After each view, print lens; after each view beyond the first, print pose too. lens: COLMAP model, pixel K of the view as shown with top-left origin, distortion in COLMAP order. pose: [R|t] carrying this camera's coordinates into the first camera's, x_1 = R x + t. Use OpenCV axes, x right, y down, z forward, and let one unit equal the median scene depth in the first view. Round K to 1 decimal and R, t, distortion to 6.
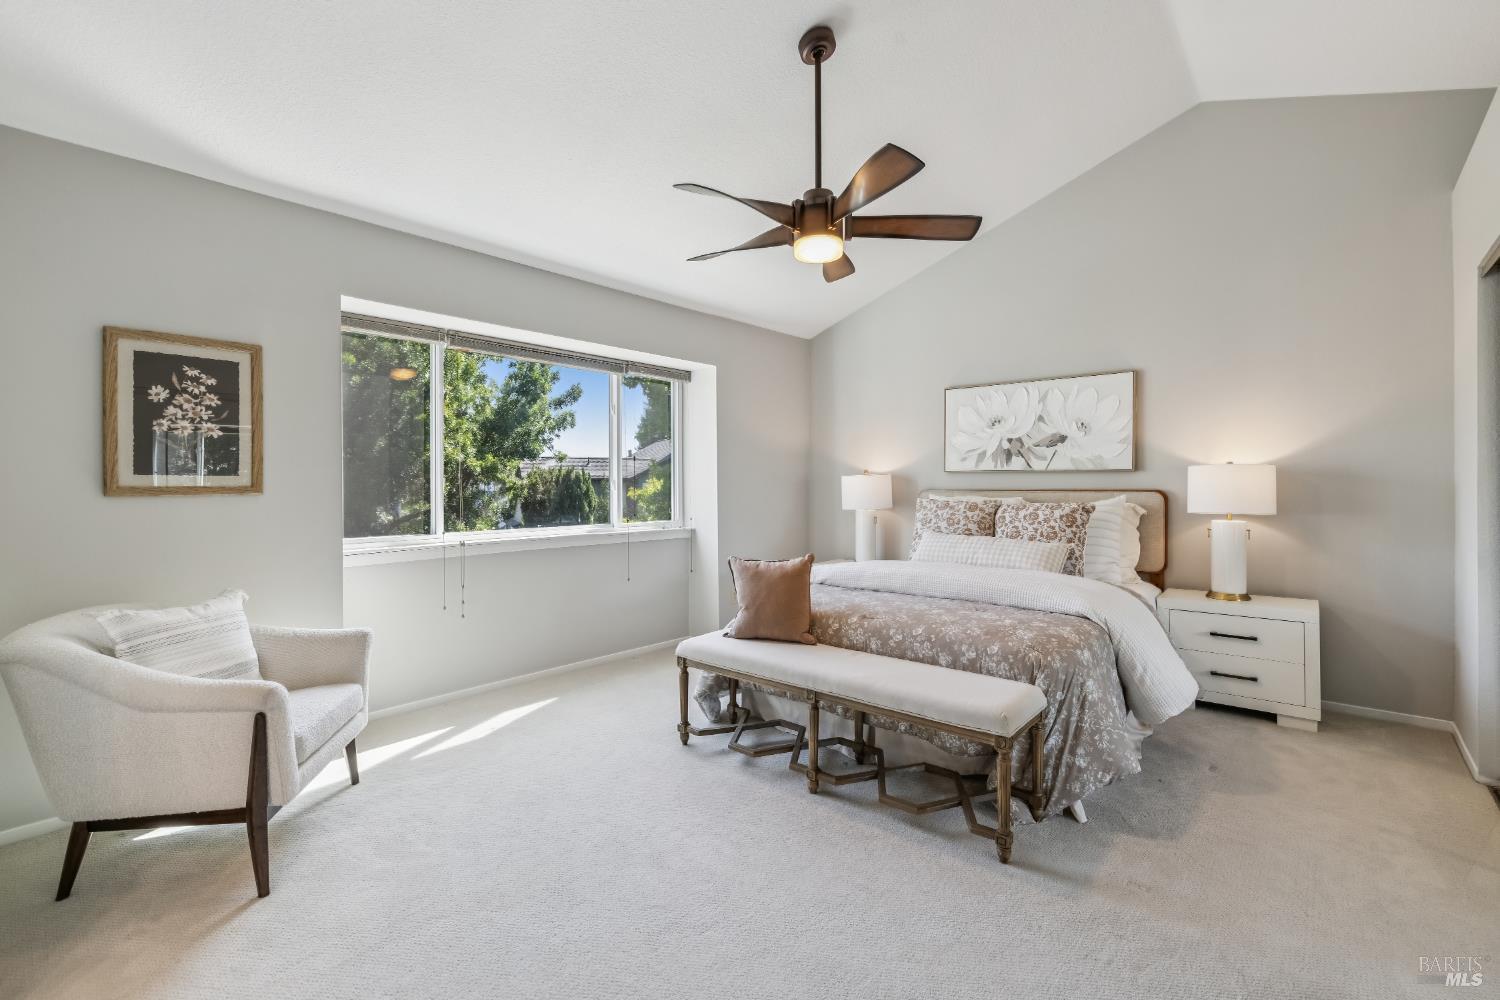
lens RADIAL K [[659.2, 0, 747.8], [0, 659.2, 481.3], [0, 0, 1]] dist [0.000659, 0.000103]
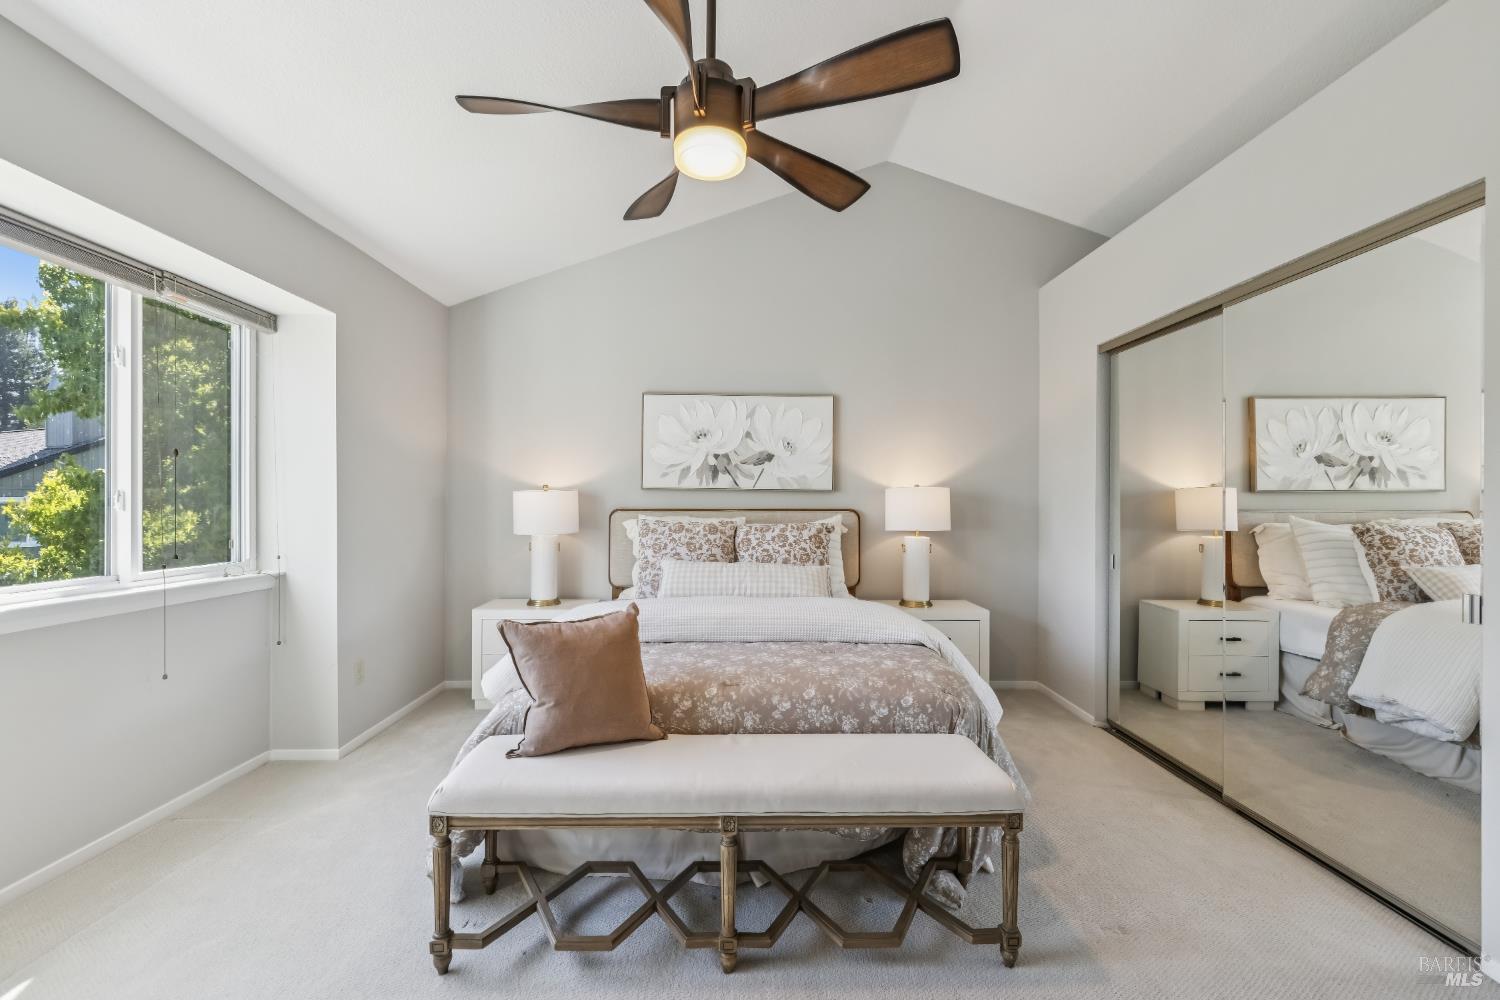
lens RADIAL K [[653.8, 0, 750.0], [0, 653.8, 500.0], [0, 0, 1]] dist [0.003485, 0.000441]
pose [[0.741710, 0.008516, 0.670666, -0.225947], [-0.009293, 0.999954, -0.002419, 0.001933], [-0.670656, -0.004438, 0.741755, 0.345330]]
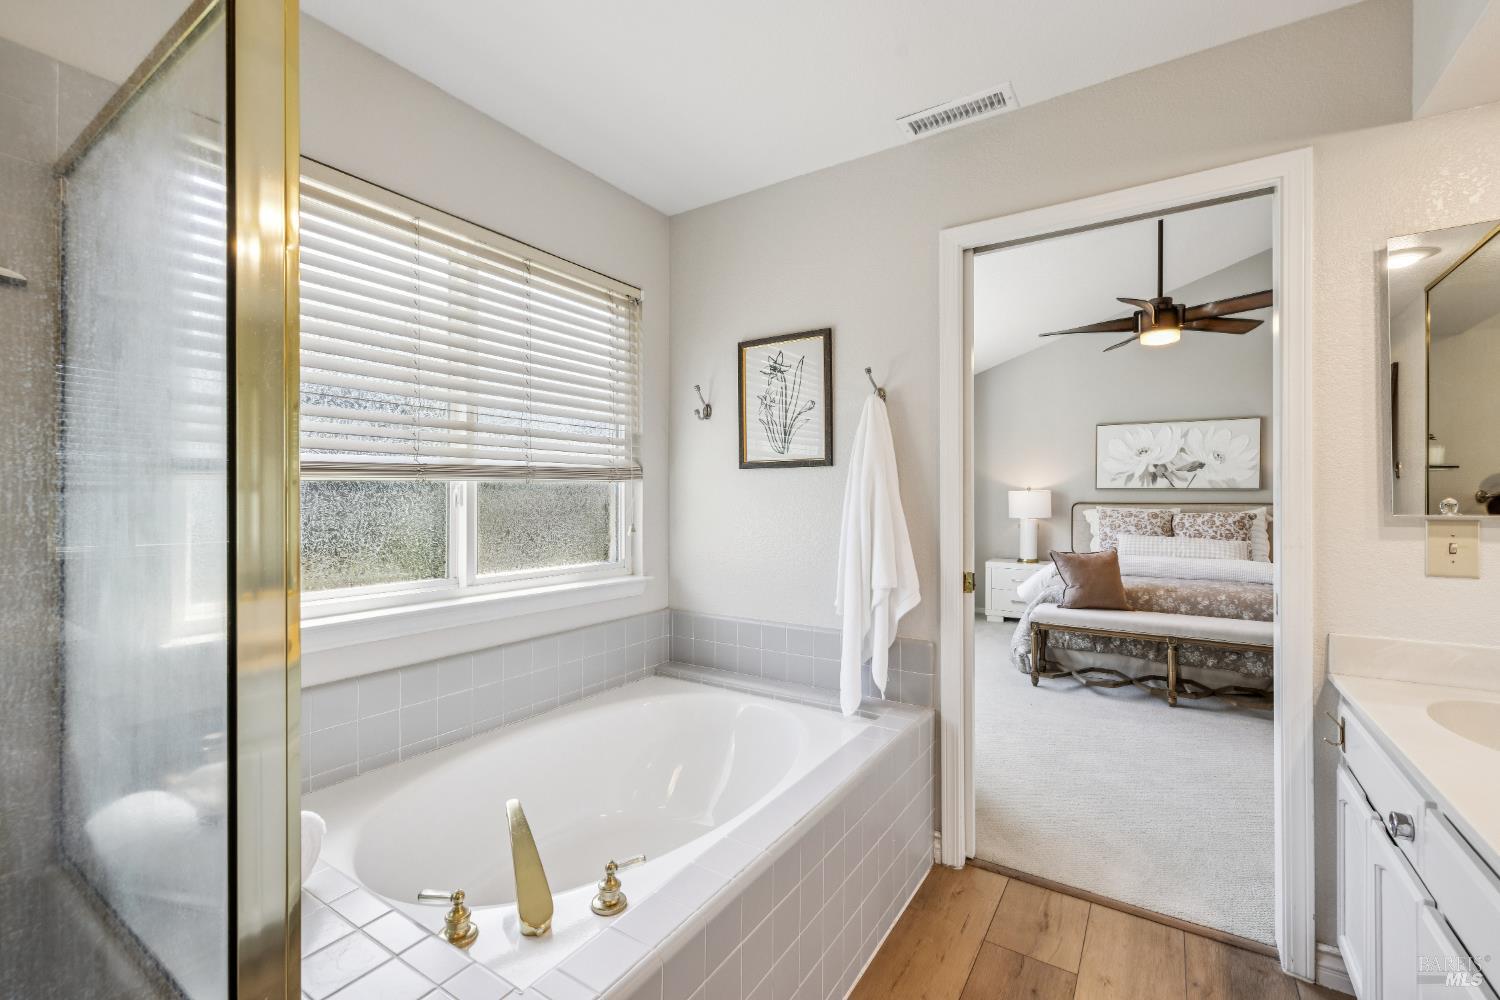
lens RADIAL K [[641.6, 0, 741.5], [0, 641.6, 495.9], [0, 0, 1]] dist [0.001826, 0.000151]
pose [[0.991648, 0.004795, 0.128882, -0.727278], [-0.005205, 0.999982, 0.002842, -0.000888], [-0.128866, -0.003489, 0.991656, -0.215462]]
